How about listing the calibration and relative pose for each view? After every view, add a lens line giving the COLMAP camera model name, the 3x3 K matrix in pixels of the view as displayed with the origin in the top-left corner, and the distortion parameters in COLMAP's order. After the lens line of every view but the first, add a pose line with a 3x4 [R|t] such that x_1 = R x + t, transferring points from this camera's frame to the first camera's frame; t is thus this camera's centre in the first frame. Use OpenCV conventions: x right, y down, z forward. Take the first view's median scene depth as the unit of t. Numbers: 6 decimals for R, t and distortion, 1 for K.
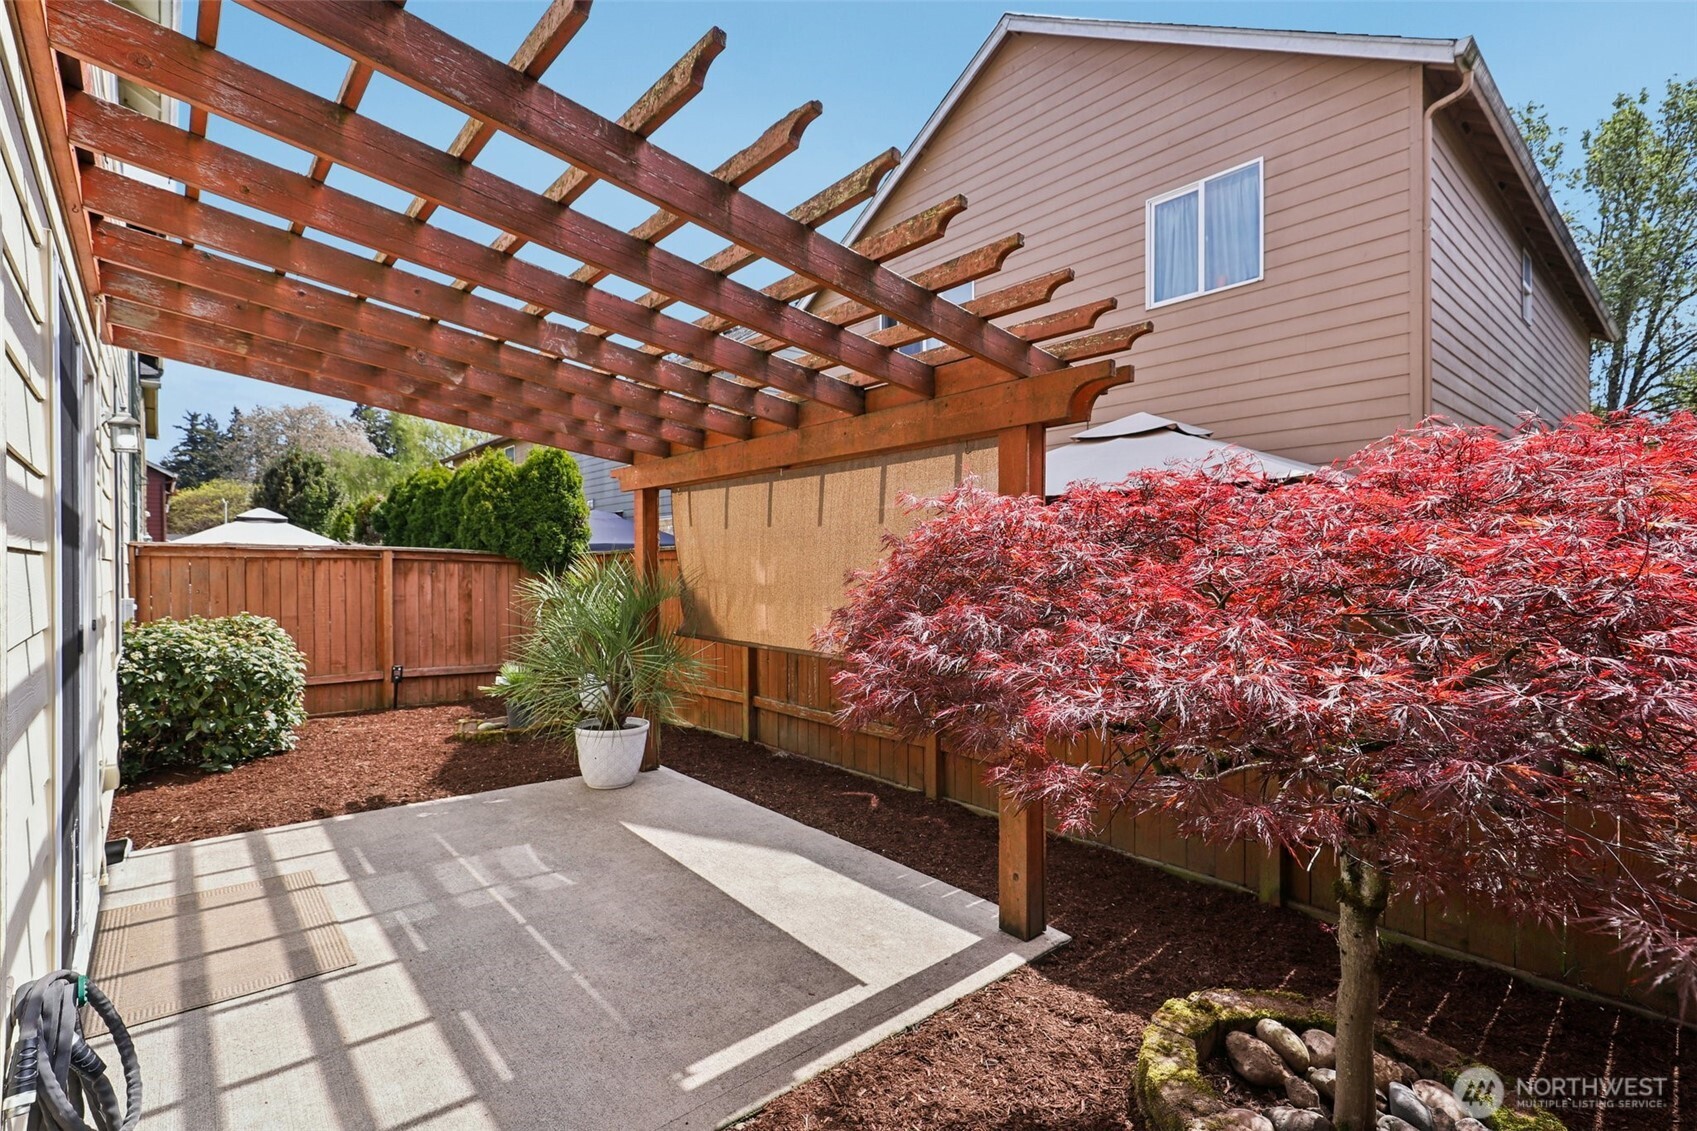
lens RADIAL K [[765.4, 0, 852.9], [0, 765.4, 566.3], [0, 0, 1]] dist [0.000400, -0.000279]
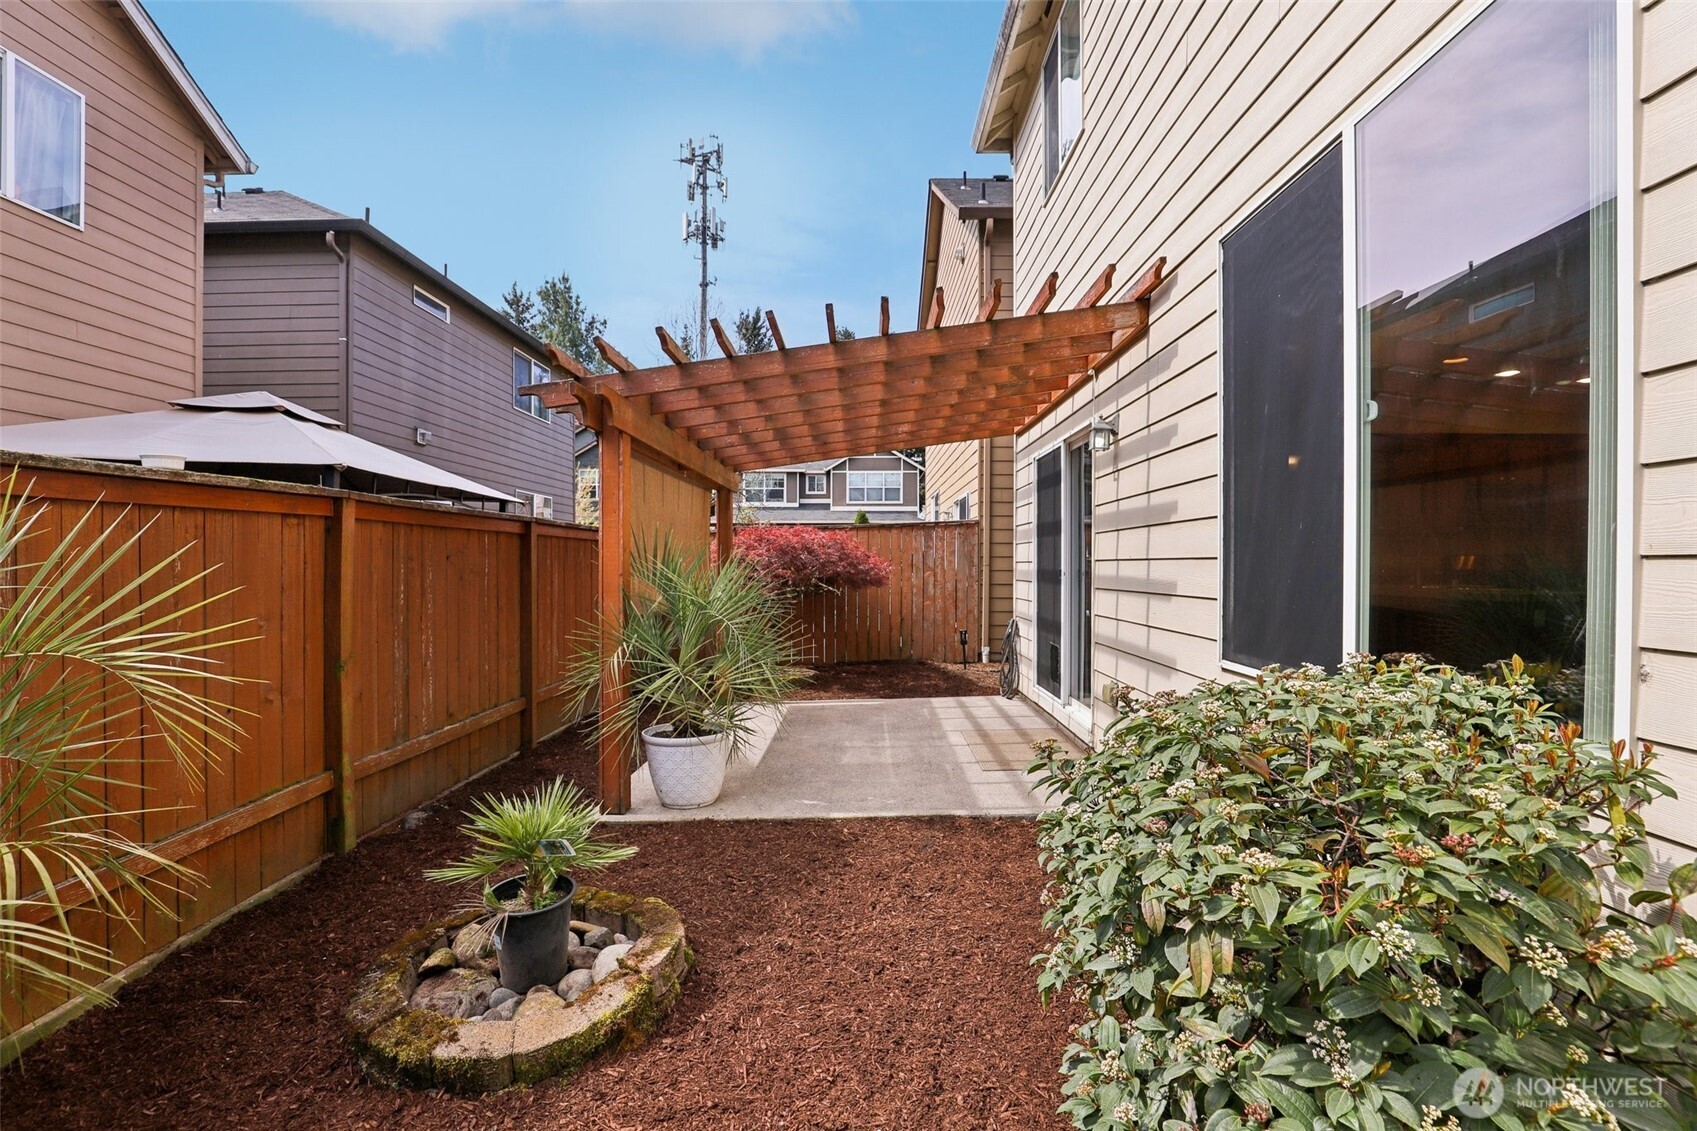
lens RADIAL K [[784.2, 0, 843.9], [0, 784.2, 564.8], [0, 0, 1]] dist [-0.037066, 0.006967]
pose [[-0.720844, -0.000350, 0.693097, -0.990438], [-0.001191, 0.999999, -0.000734, 0.032178], [-0.693096, -0.001354, -0.720844, 1.449023]]
